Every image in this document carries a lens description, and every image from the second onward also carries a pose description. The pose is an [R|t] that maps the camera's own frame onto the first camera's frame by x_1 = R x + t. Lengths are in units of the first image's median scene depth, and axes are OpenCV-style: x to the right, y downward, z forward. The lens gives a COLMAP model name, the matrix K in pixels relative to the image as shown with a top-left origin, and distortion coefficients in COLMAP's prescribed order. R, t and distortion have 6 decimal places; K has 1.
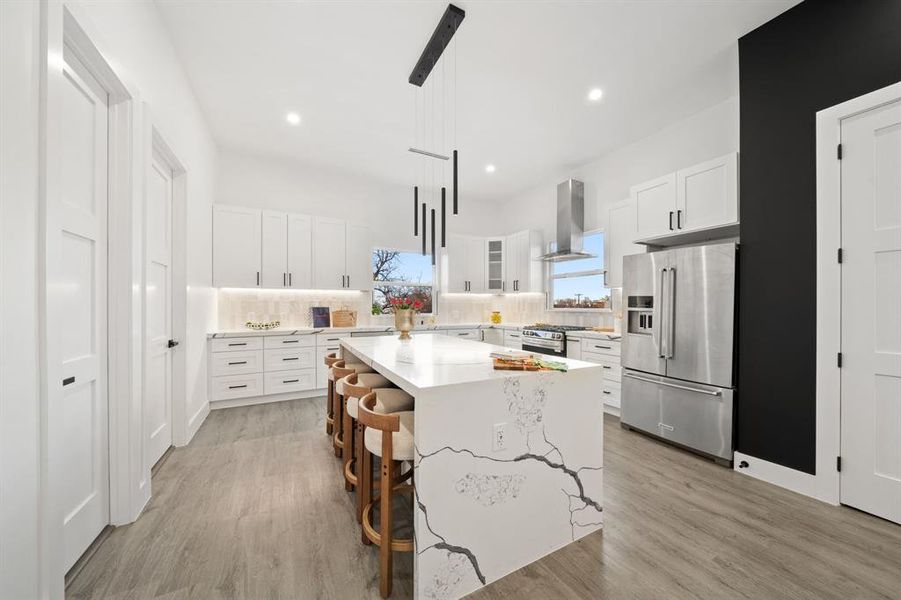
lens RADIAL K [[315.5, 0, 455.1], [0, 315.5, 303.8], [0, 0, 1]] dist [-0.001333, -0.000037]
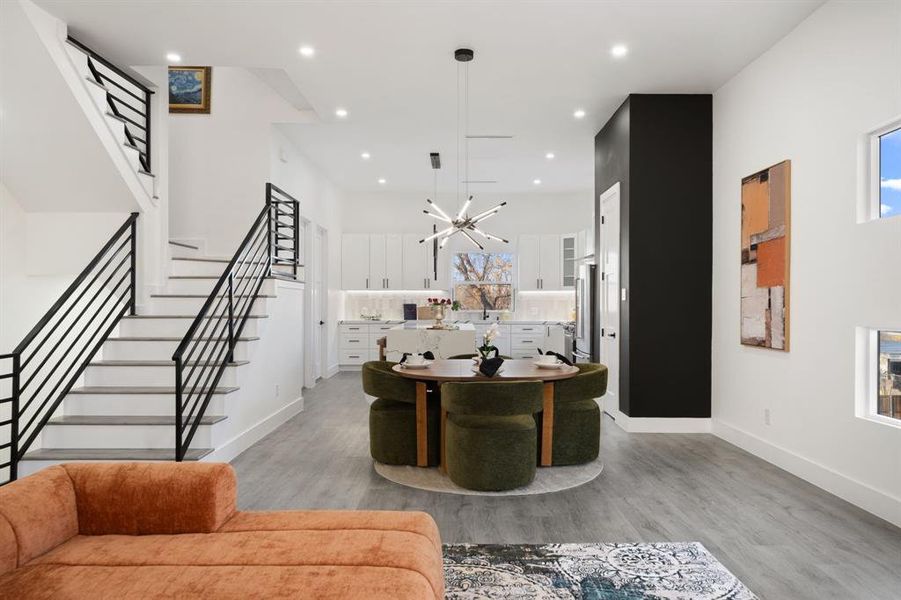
lens RADIAL K [[601.8, 0, 453.8], [0, 601.8, 284.7], [0, 0, 1]] dist [0.003413, 0.000408]
pose [[0.879438, -0.013326, -0.475826, 0.916975], [0.002499, 0.999724, -0.023378, -0.009558], [0.476006, 0.019370, 0.879228, -1.087998]]
